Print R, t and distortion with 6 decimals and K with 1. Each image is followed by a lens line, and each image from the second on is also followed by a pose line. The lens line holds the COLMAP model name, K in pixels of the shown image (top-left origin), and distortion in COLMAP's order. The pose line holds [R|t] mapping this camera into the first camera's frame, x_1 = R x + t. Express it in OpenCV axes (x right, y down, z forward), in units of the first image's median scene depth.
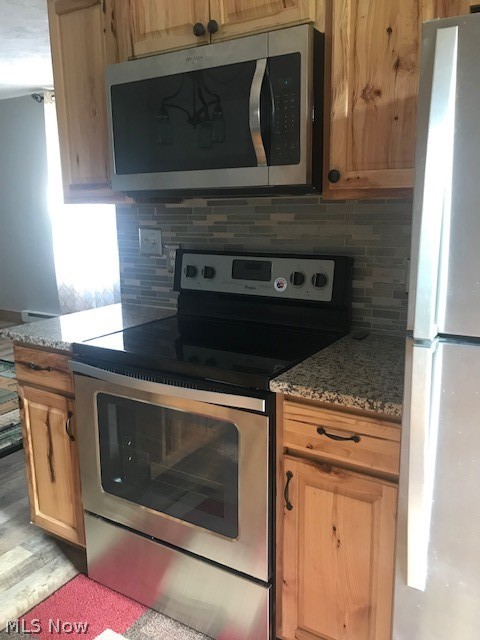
lens RADIAL K [[526.7, 0, 243.2], [0, 526.7, 322.7], [0, 0, 1]] dist [0.022225, -0.029220]
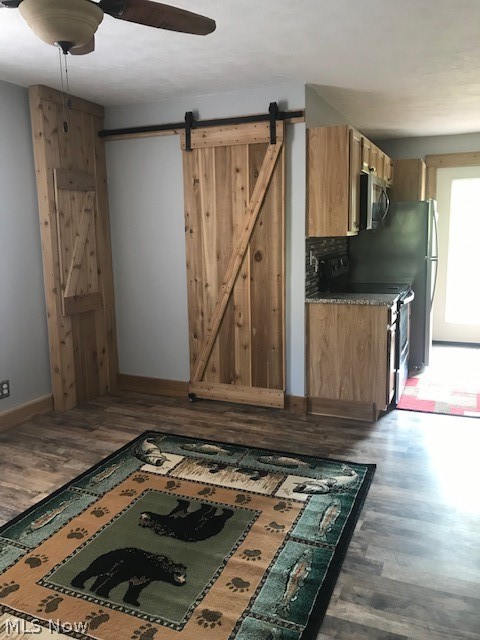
lens RADIAL K [[526.7, 0, 250.1], [0, 526.7, 317.1], [0, 0, 1]] dist [0.022225, -0.029220]
pose [[-0.164177, -0.157887, 0.973713, -2.195658], [0.230531, 0.953631, 0.193501, -0.410686], [-0.959115, 0.256240, -0.120167, 1.711117]]
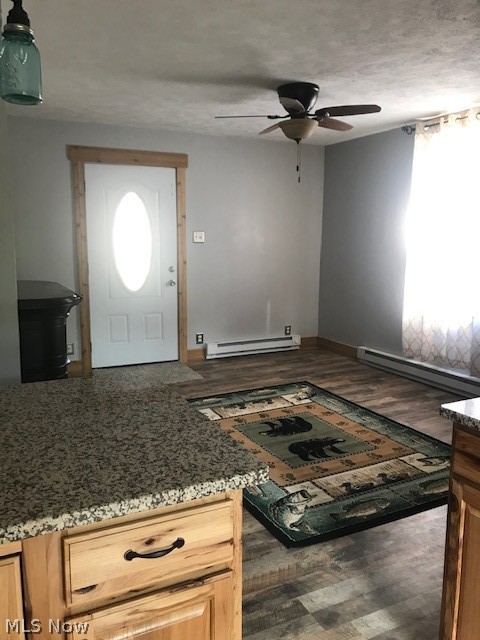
lens RADIAL K [[526.7, 0, 244.3], [0, 526.7, 322.1], [0, 0, 1]] dist [0.022225, -0.029220]
pose [[0.852008, 0.093819, -0.515054, -0.310783], [-0.124618, 0.991878, -0.025470, -0.052274], [0.508481, 0.085886, 0.856779, 0.163690]]
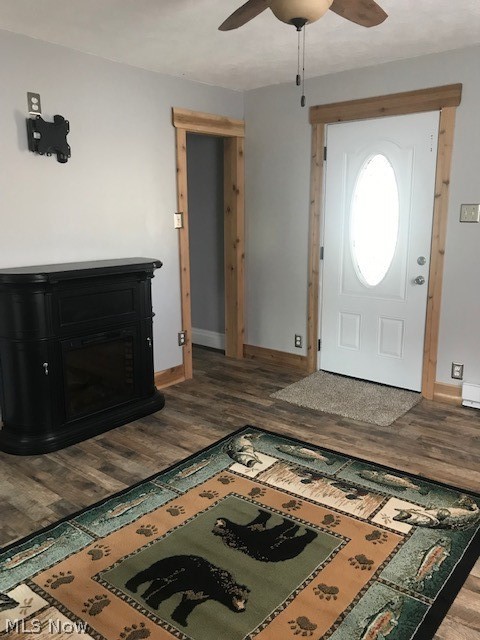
lens RADIAL K [[526.7, 0, 244.7], [0, 526.7, 320.6], [0, 0, 1]] dist [0.022225, -0.029220]
pose [[-0.128453, 0.202242, -0.970875, -0.109184], [-0.213745, 0.950330, 0.226243, -0.441079], [0.968407, 0.236582, -0.078845, 1.897119]]
